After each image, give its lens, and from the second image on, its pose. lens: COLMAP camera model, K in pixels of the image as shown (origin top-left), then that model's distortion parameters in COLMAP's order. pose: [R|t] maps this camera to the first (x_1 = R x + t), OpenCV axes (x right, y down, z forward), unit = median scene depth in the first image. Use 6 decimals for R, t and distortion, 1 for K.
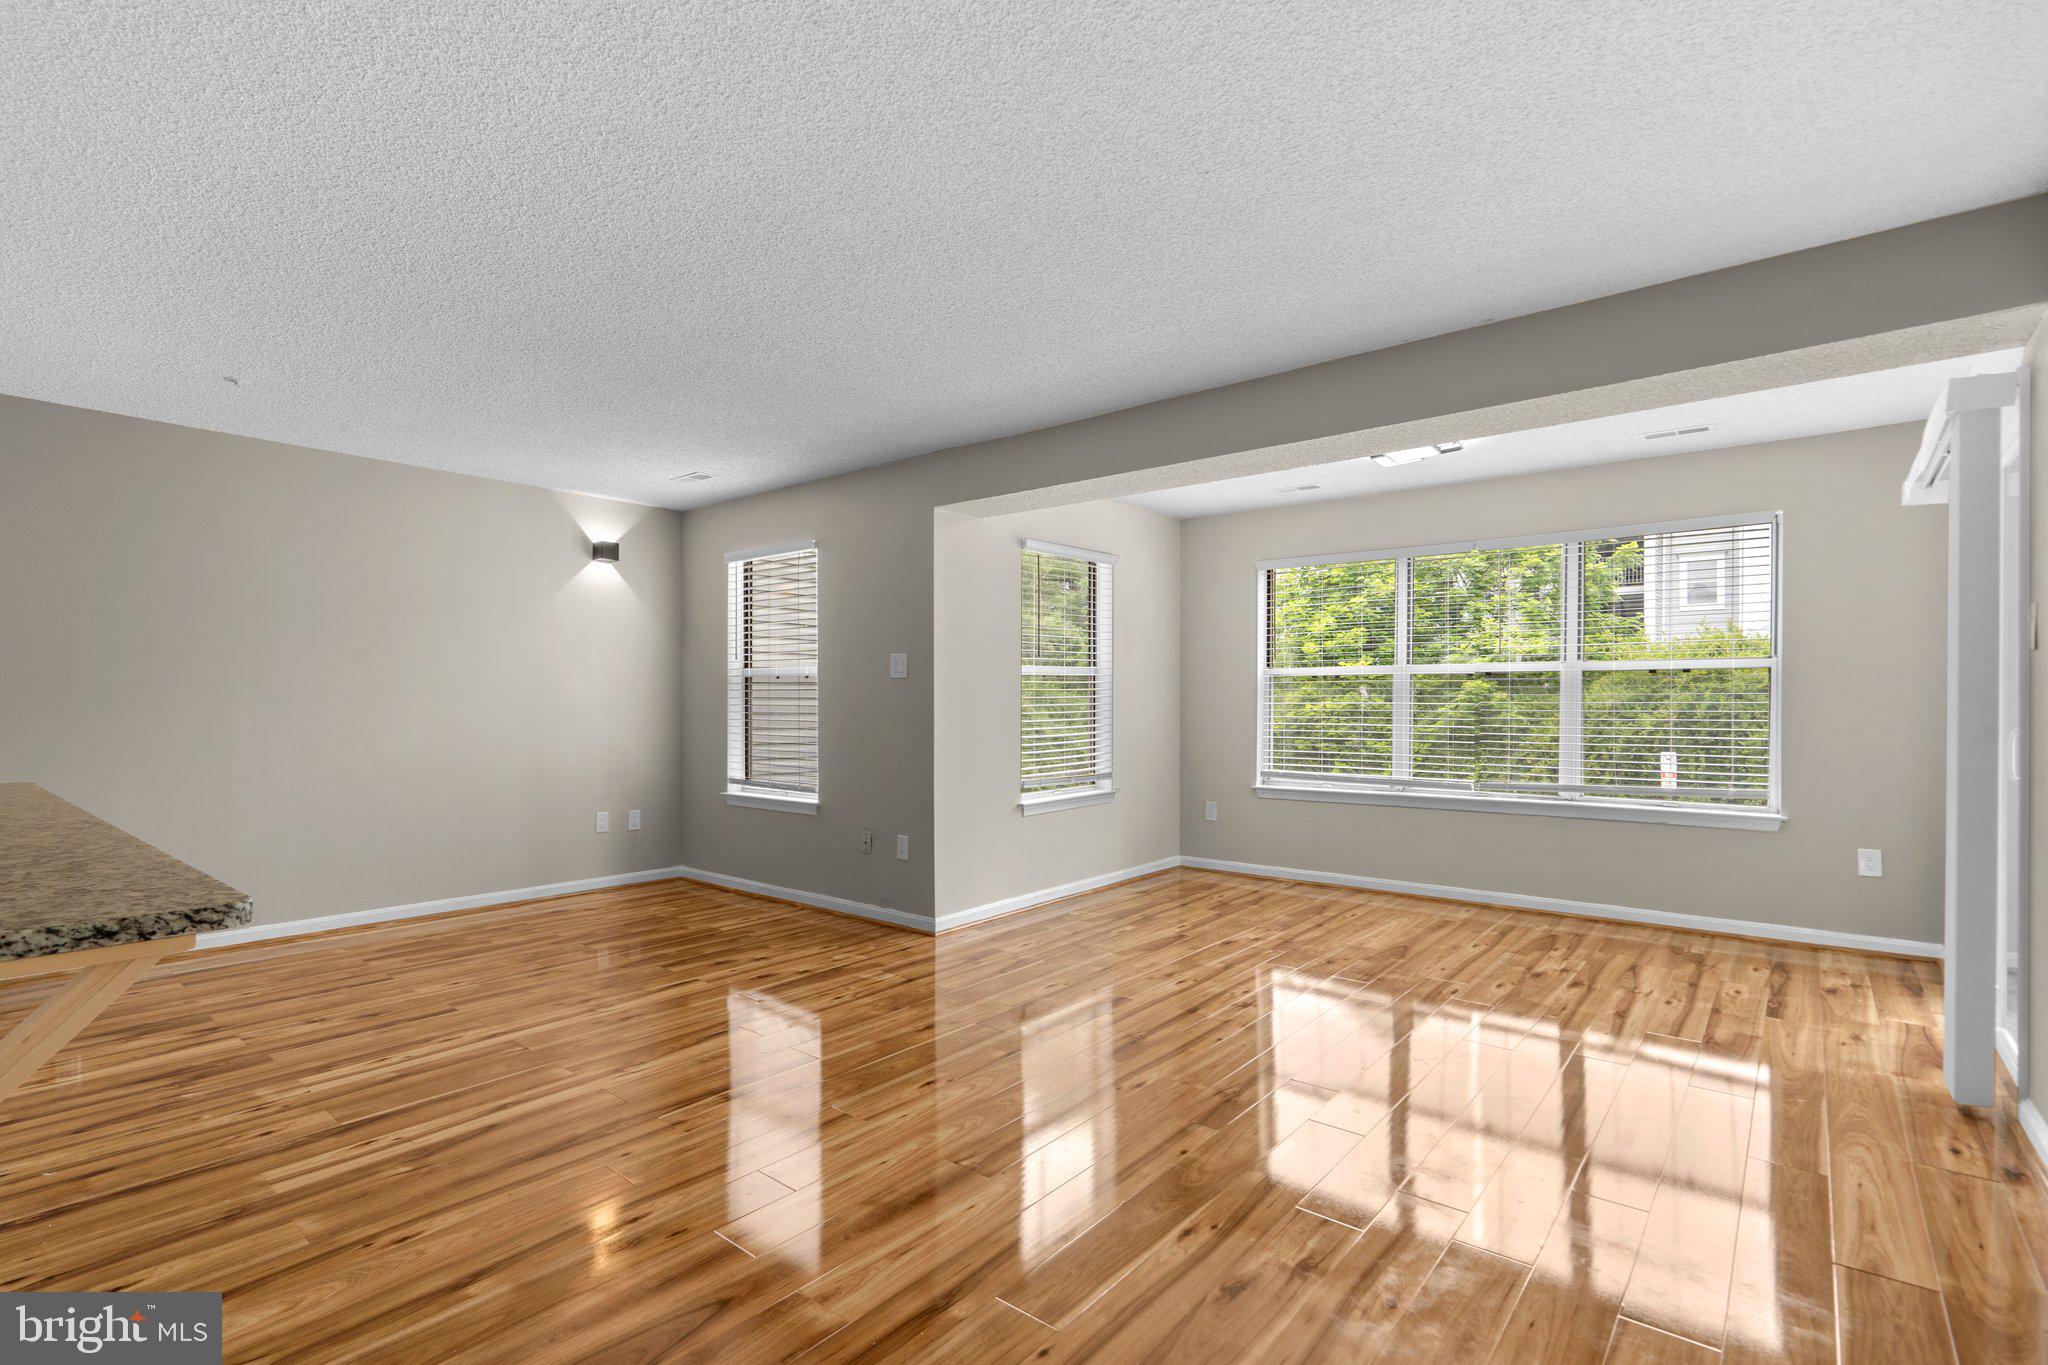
lens RADIAL K [[951.6, 0, 1017.4], [0, 951.6, 689.9], [0, 0, 1]] dist [0.002860, 0.000283]
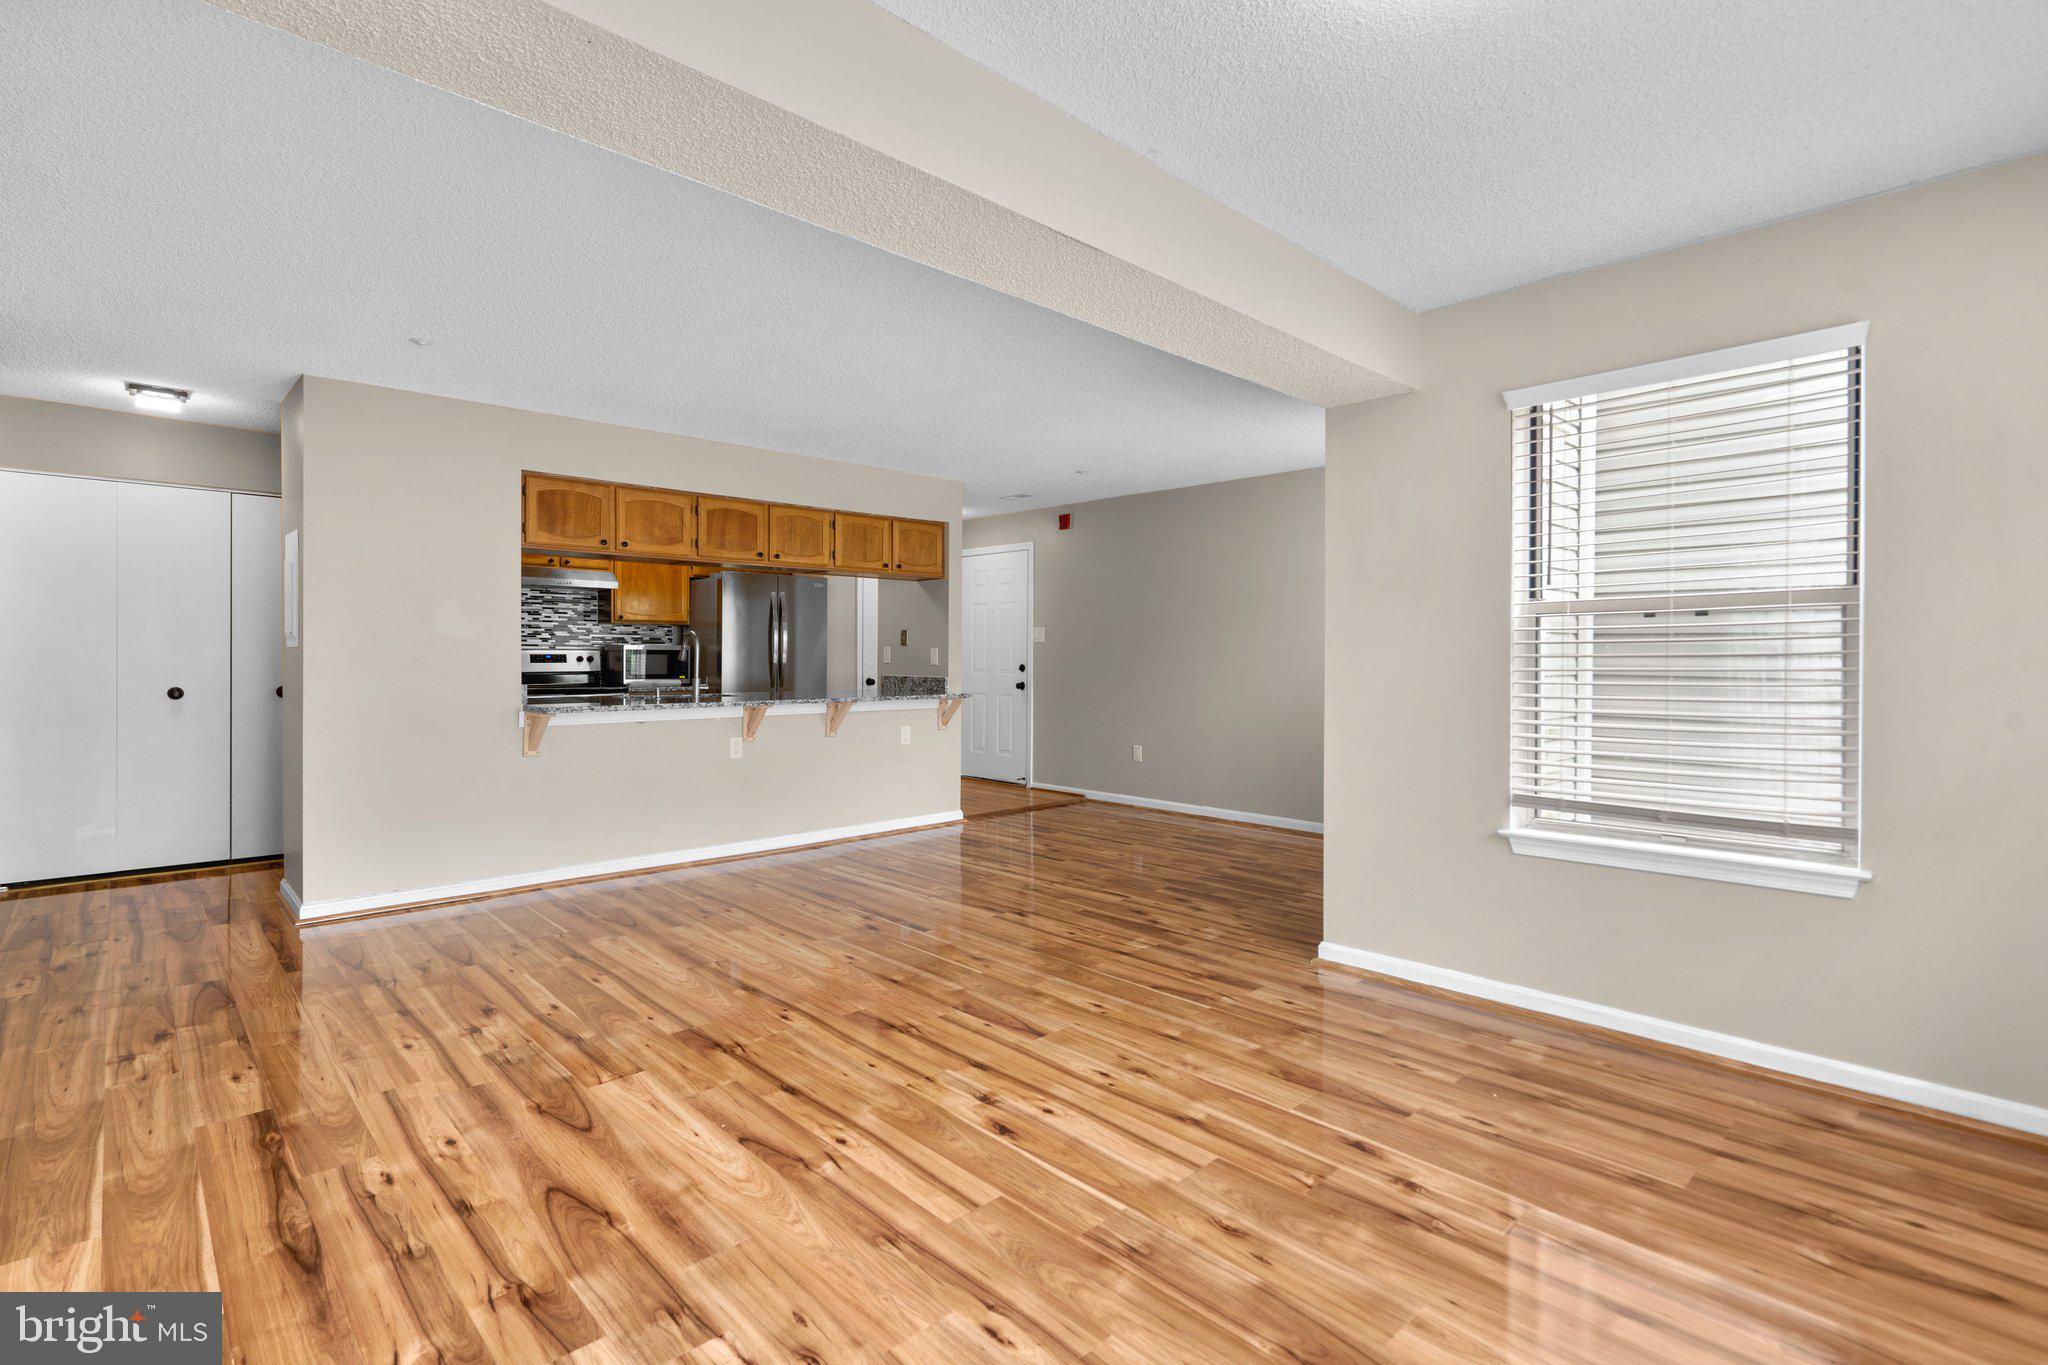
lens RADIAL K [[954.4, 0, 1020.8], [0, 954.4, 657.1], [0, 0, 1]] dist [0.000814, 0.001003]
pose [[-0.113650, 0.003476, -0.993515, 0.832965], [0.008414, 0.999961, 0.002536, 0.005402], [0.993485, -0.008071, -0.113675, 0.991582]]
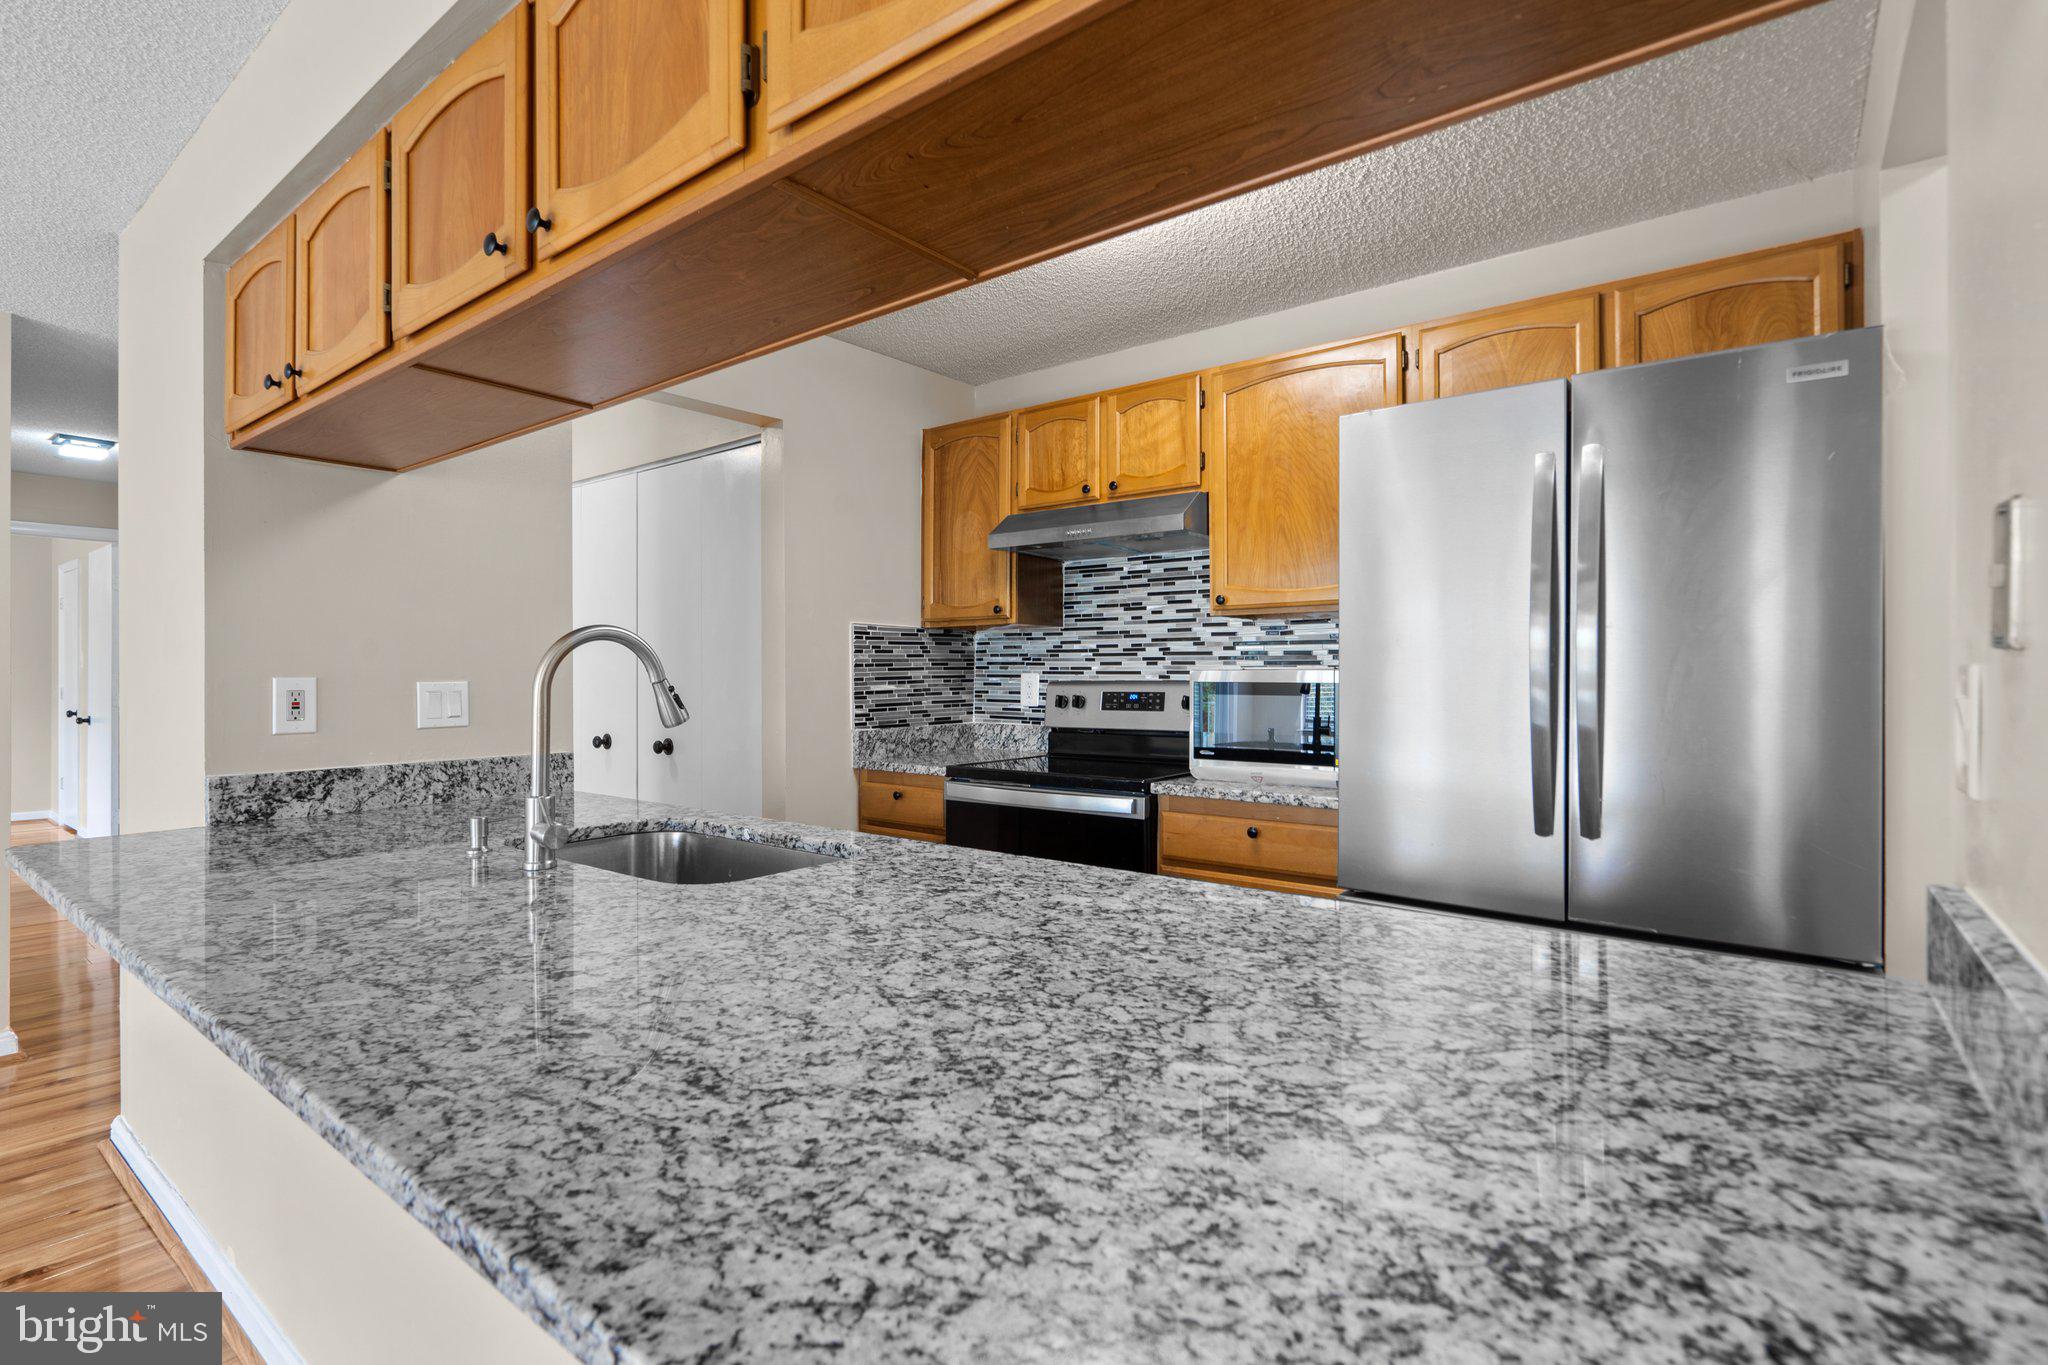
lens RADIAL K [[967.3, 0, 1068.1], [0, 967.3, 672.8], [0, 0, 1]] dist [-0.001070, 0.000012]
pose [[-0.998162, 0.002935, -0.060530, -0.700320], [0.003776, 0.999898, -0.013797, -0.007881], [0.060484, -0.014001, -0.998071, 0.757226]]
